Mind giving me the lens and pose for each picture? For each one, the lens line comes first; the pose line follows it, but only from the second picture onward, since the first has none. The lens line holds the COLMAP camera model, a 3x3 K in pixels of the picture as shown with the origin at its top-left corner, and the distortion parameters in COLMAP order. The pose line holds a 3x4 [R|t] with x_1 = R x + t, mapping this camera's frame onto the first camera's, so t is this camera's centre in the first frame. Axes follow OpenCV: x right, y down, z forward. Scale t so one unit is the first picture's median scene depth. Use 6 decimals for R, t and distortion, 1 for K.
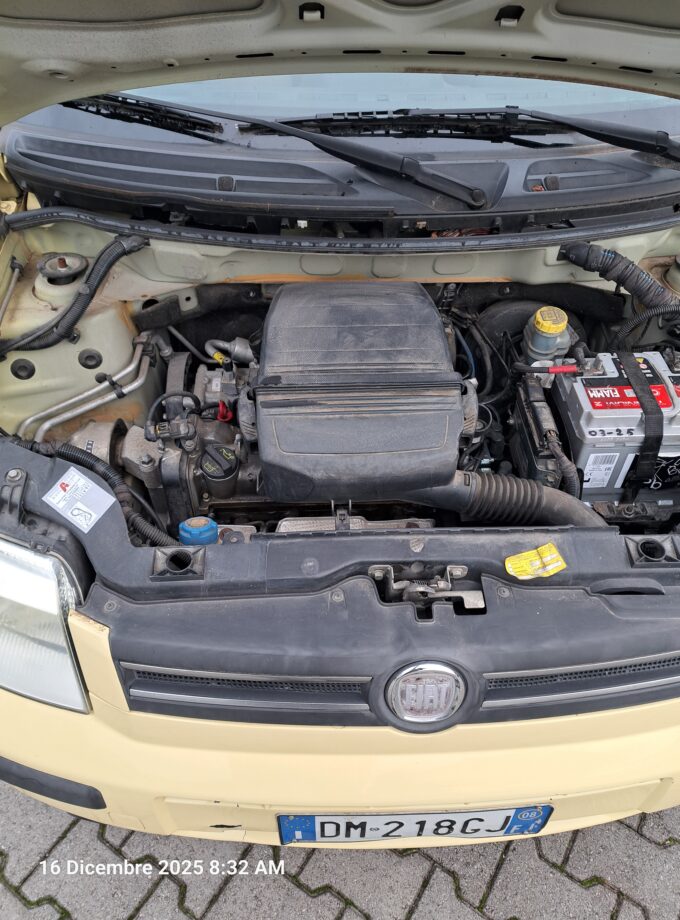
lens RADIAL K [[653.1, 0, 348.4], [0, 653.1, 457.5], [0, 0, 1]] dist [0.077302, -0.091348]
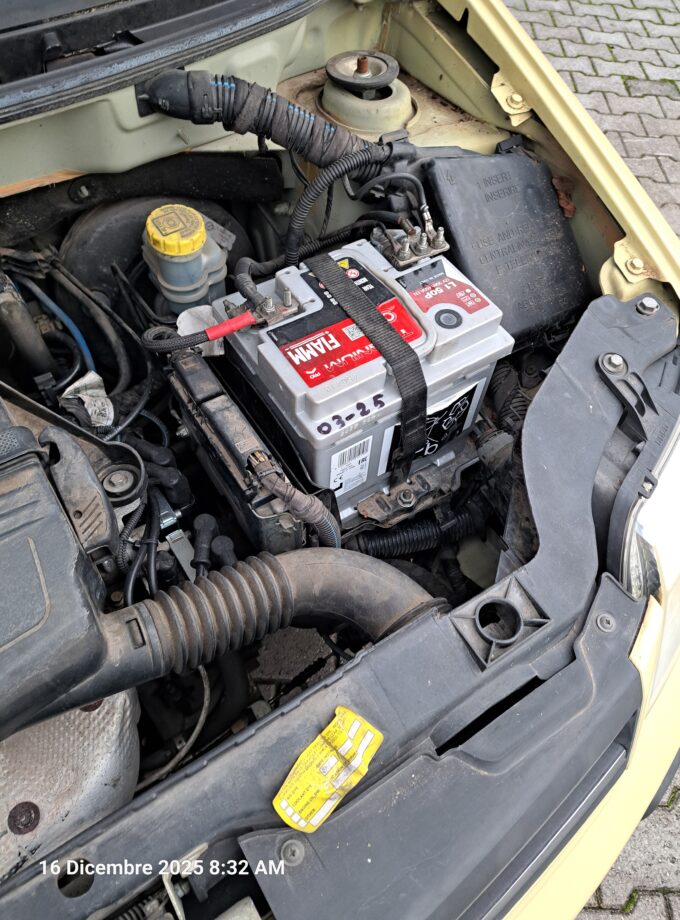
lens RADIAL K [[653.1, 0, 348.4], [0, 653.1, 457.5], [0, 0, 1]] dist [0.077302, -0.091348]
pose [[0.849466, -0.403340, 0.340182, 0.176698], [0.337245, 0.910874, 0.237853, -0.127357], [-0.405798, -0.087323, 0.909782, 0.451890]]
